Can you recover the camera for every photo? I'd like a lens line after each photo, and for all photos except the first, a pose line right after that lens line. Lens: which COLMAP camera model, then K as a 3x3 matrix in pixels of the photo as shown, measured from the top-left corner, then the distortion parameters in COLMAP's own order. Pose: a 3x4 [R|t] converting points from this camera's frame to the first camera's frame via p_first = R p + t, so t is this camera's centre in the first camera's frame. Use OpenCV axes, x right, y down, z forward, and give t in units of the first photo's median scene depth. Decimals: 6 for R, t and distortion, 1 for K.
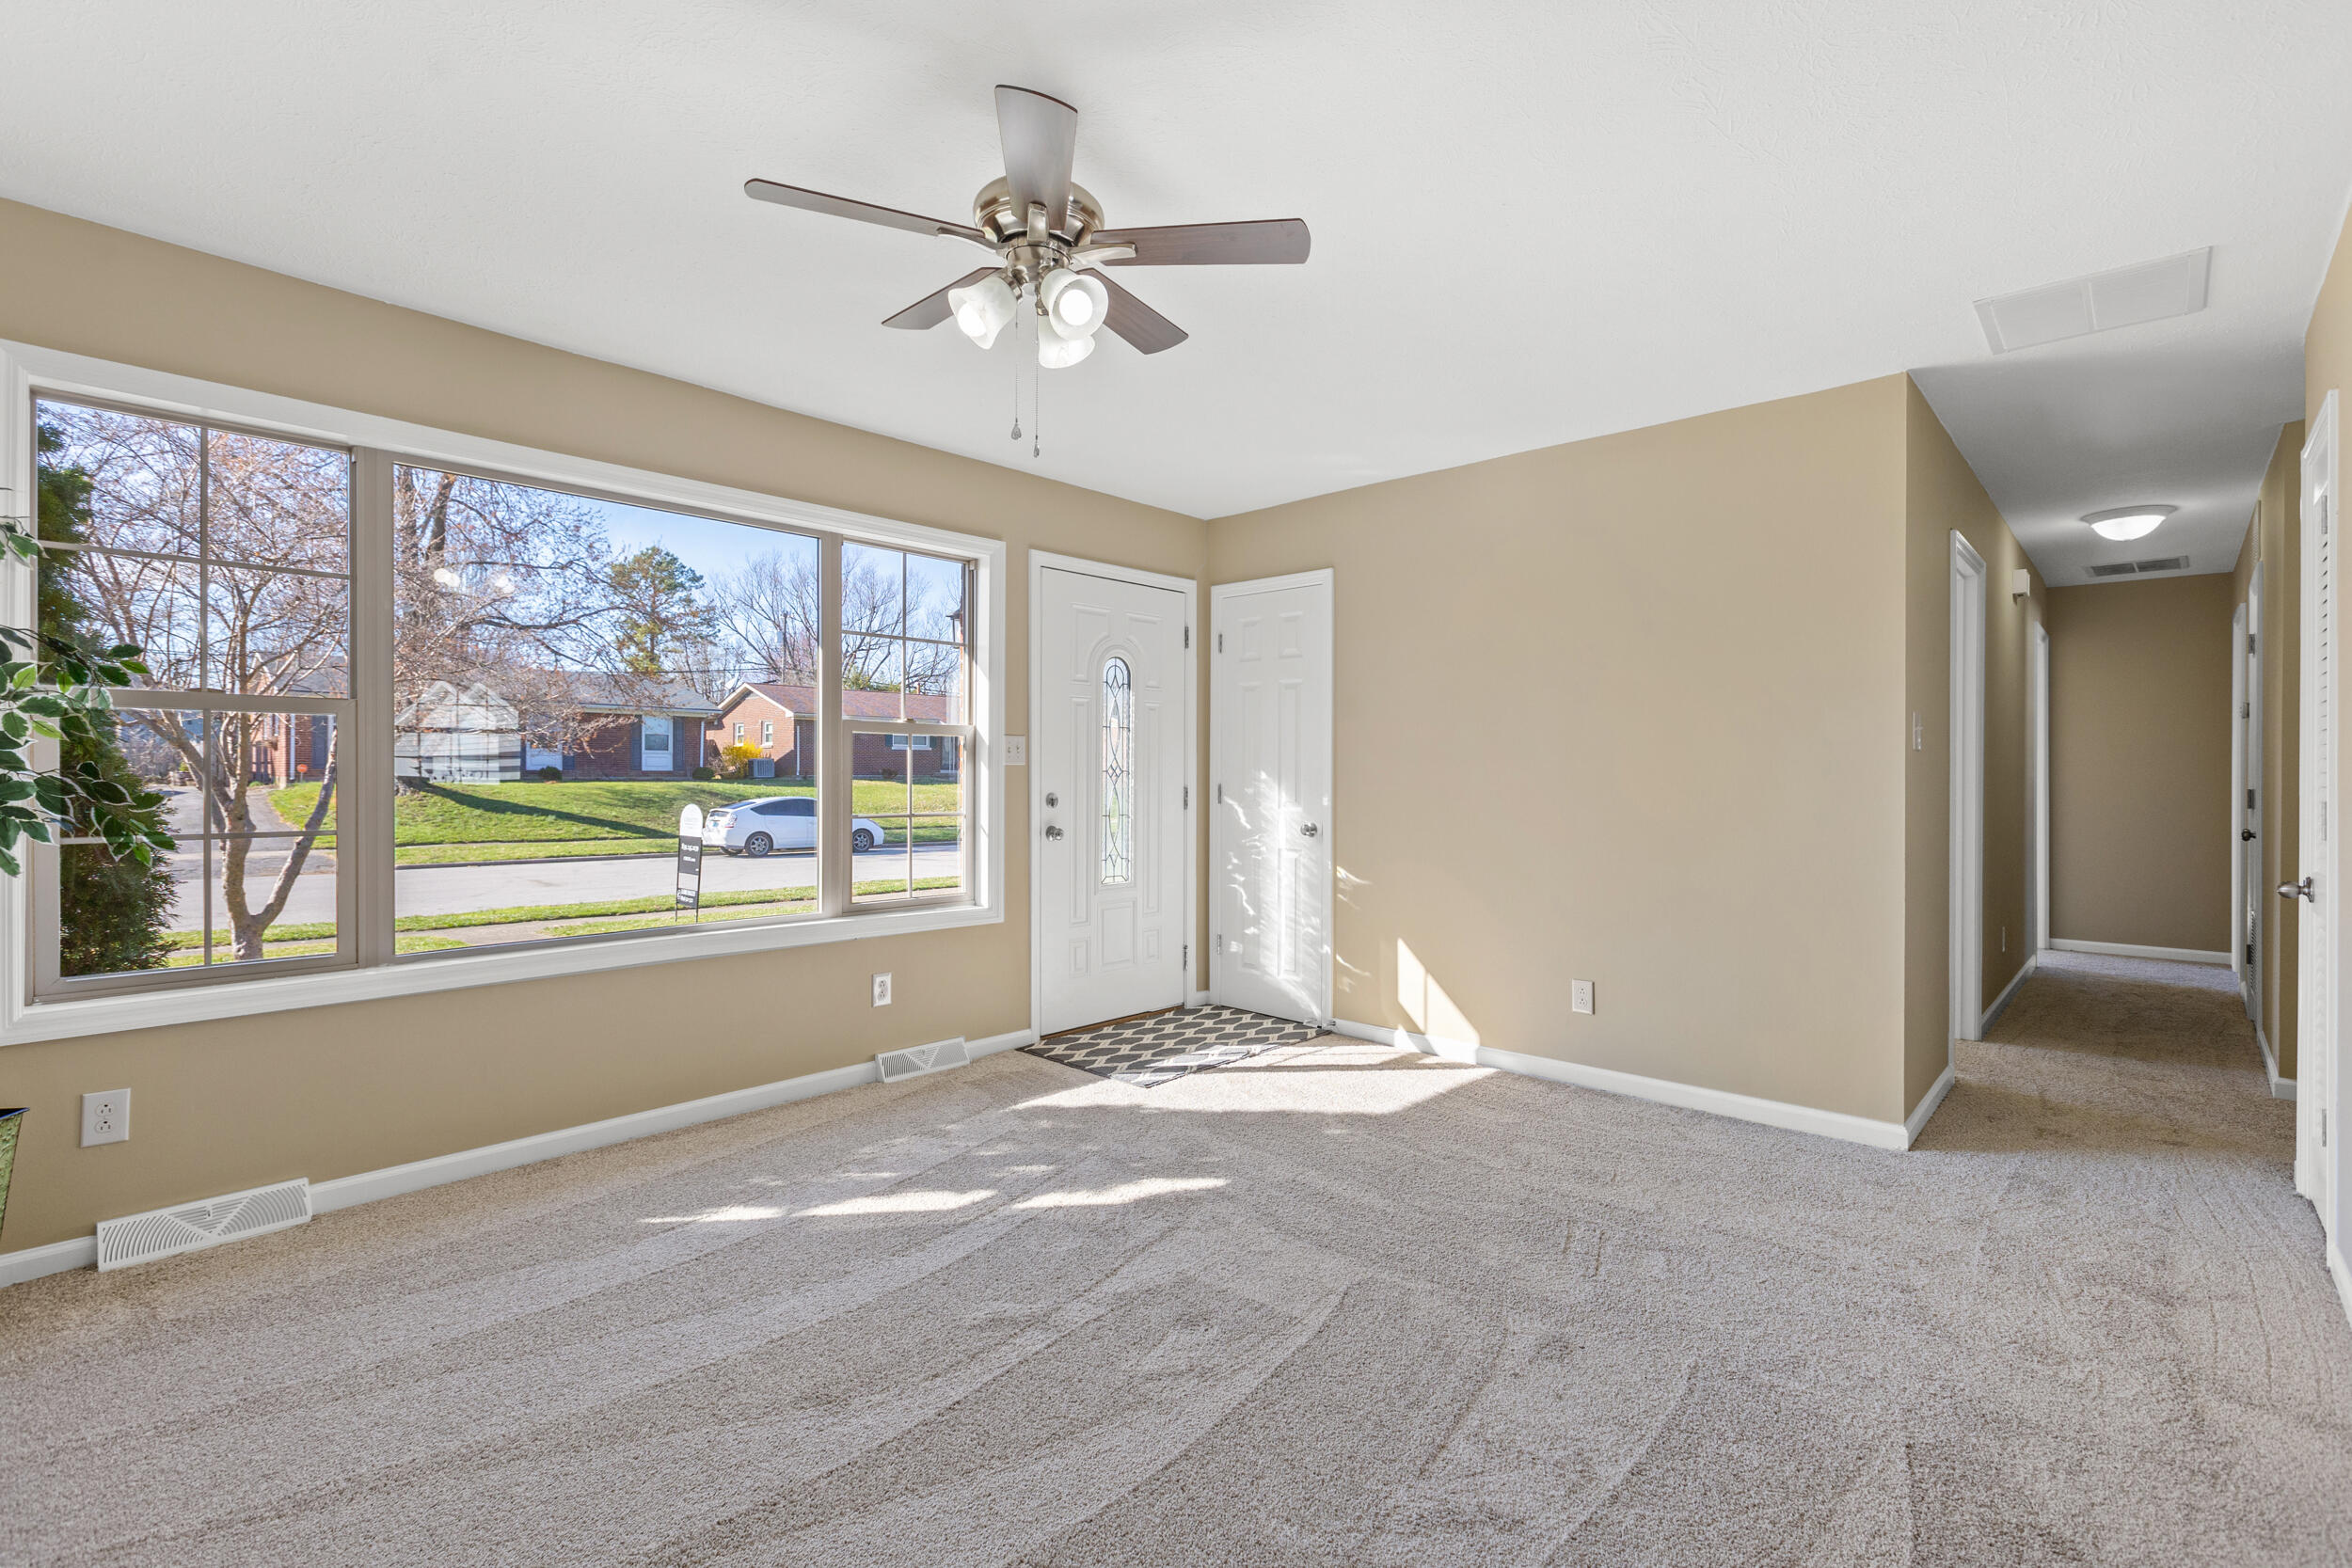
lens RADIAL K [[1066.5, 0, 1184.7], [0, 1066.5, 779.3], [0, 0, 1]] dist [0.000922, 0.000435]
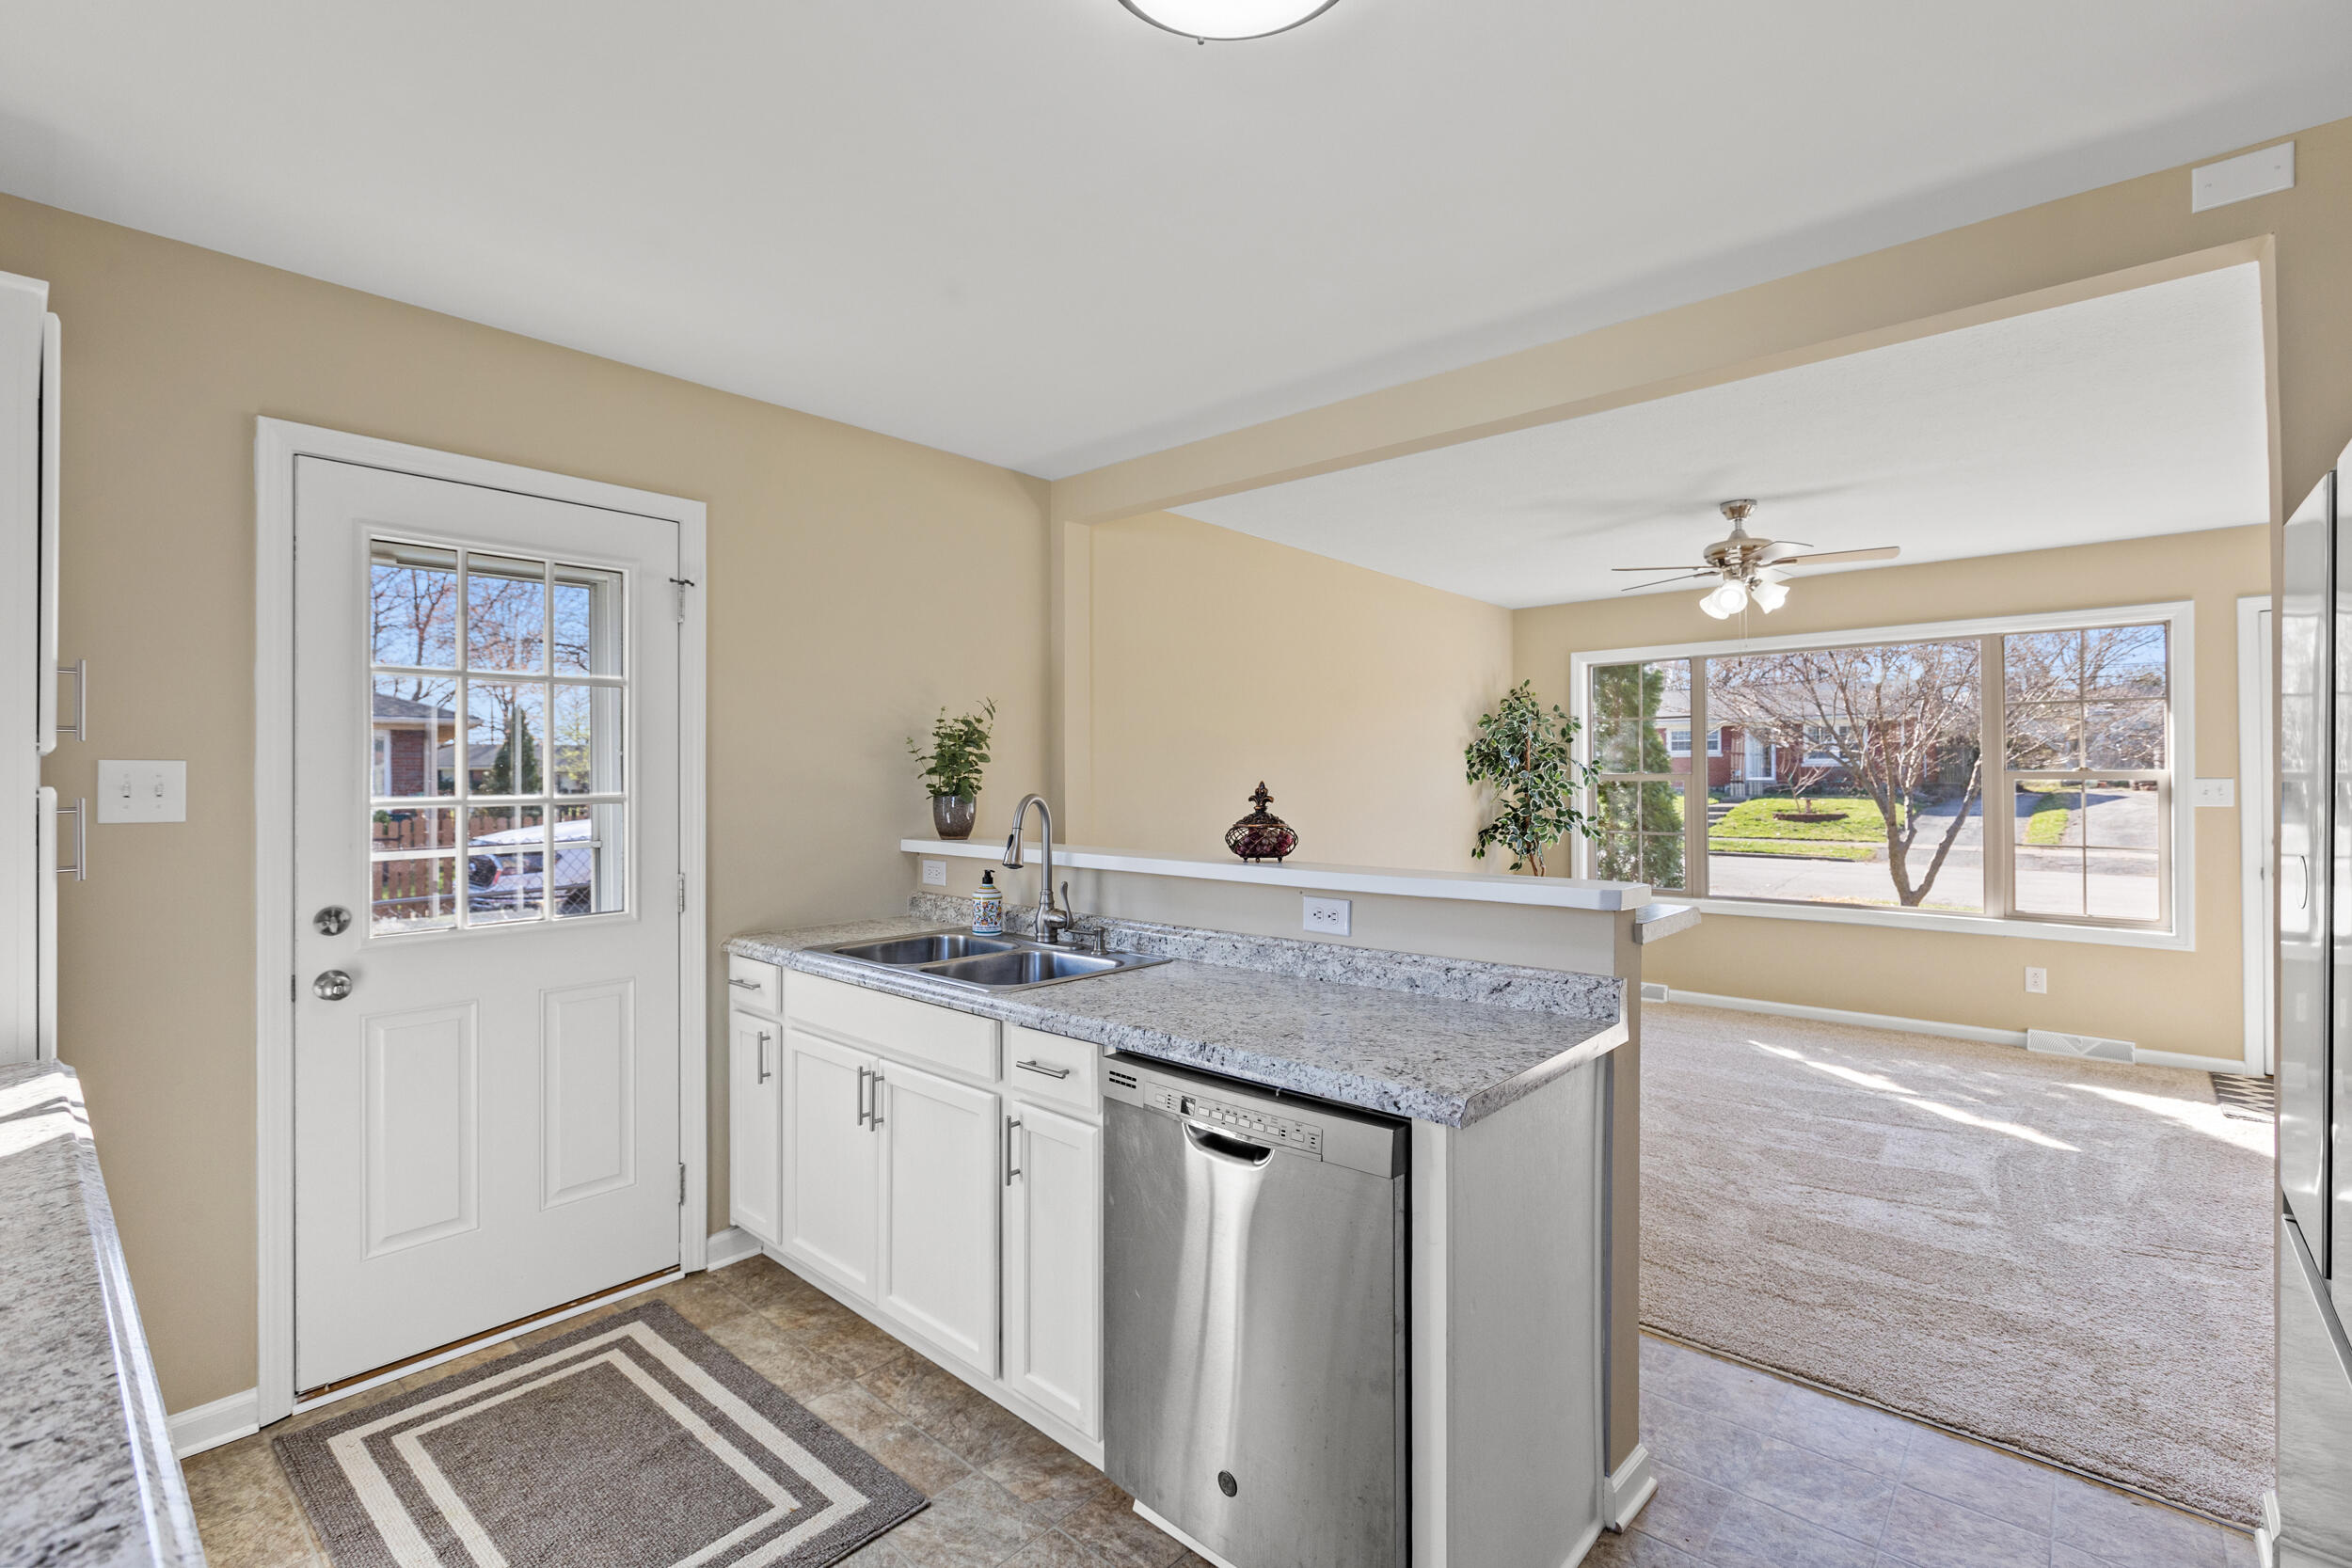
lens RADIAL K [[1049.6, 0, 1183.5], [0, 1049.6, 771.7], [0, 0, 1]] dist [0.002236, -0.000063]
pose [[0.025563, -0.008680, -0.999636, 0.791211], [0.001896, 0.999961, -0.008634, -0.037232], [0.999671, -0.001674, 0.025579, -0.051256]]
